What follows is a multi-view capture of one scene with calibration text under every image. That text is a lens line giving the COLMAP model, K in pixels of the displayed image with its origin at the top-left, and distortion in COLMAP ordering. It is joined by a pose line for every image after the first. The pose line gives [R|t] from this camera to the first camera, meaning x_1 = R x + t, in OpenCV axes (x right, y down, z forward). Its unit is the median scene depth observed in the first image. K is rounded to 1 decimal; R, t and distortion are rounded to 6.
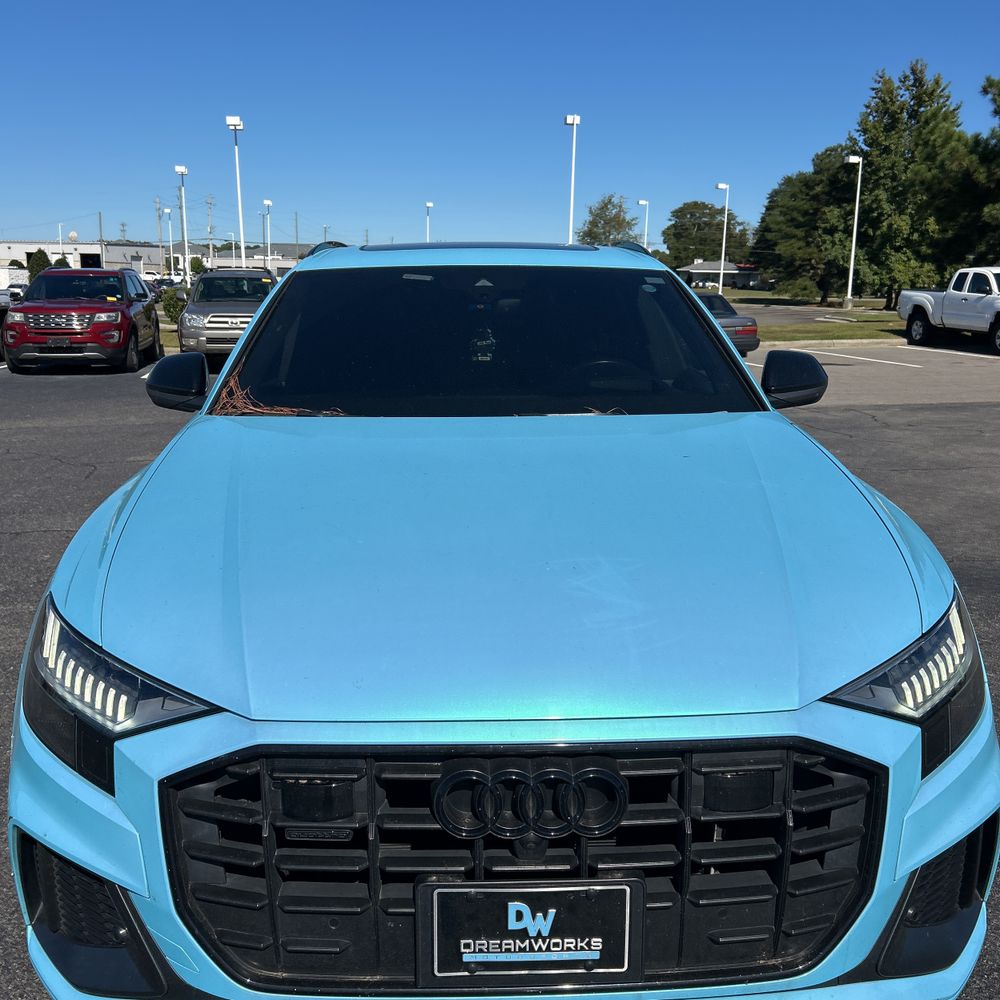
lens RADIAL K [[1006.3, 0, 500.0], [0, 1006.3, 500.0], [0, 0, 1]] dist [0.036001, -0.014551]
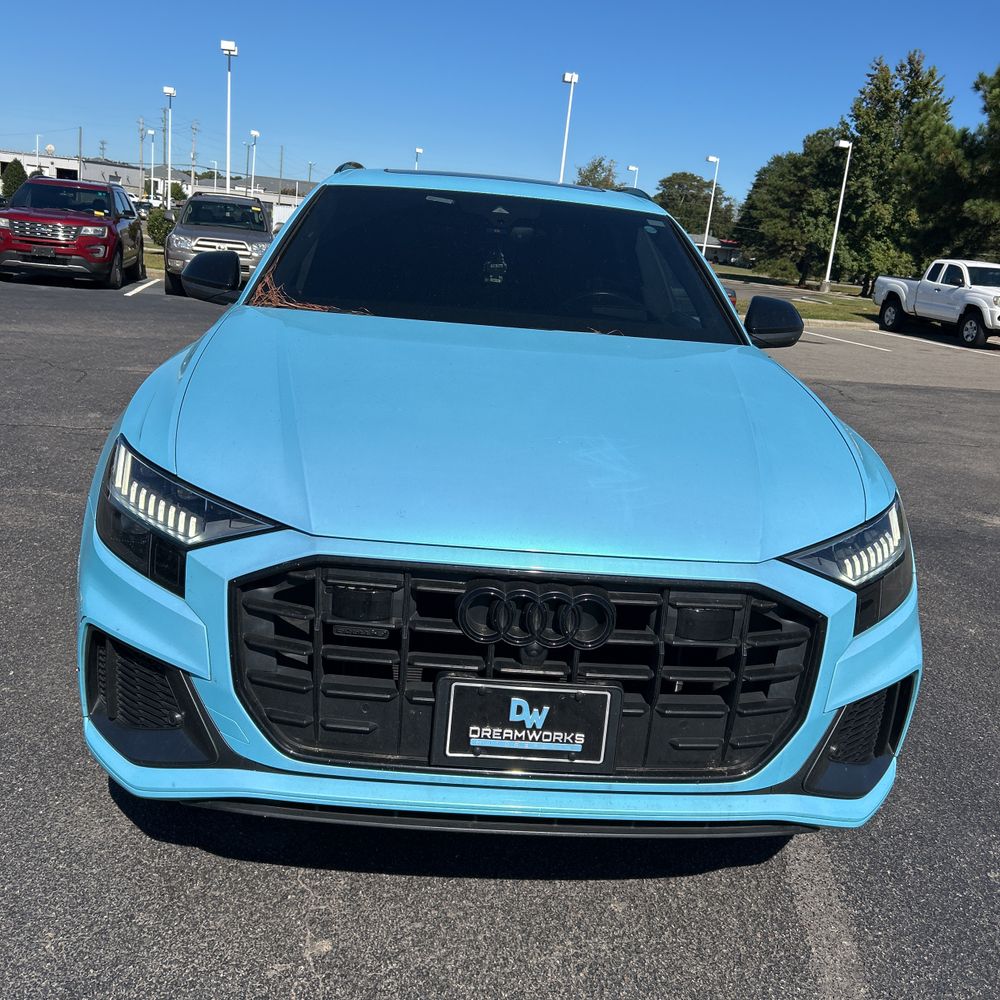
lens RADIAL K [[1005.4, 0, 500.5], [0, 1005.4, 488.2], [0, 0, 1]] dist [0.045081, -0.026611]
pose [[0.996124, 0.079454, 0.037728, -0.035076], [-0.080566, 0.996329, 0.028931, 0.054140], [-0.035291, -0.031859, 0.998869, -0.102579]]
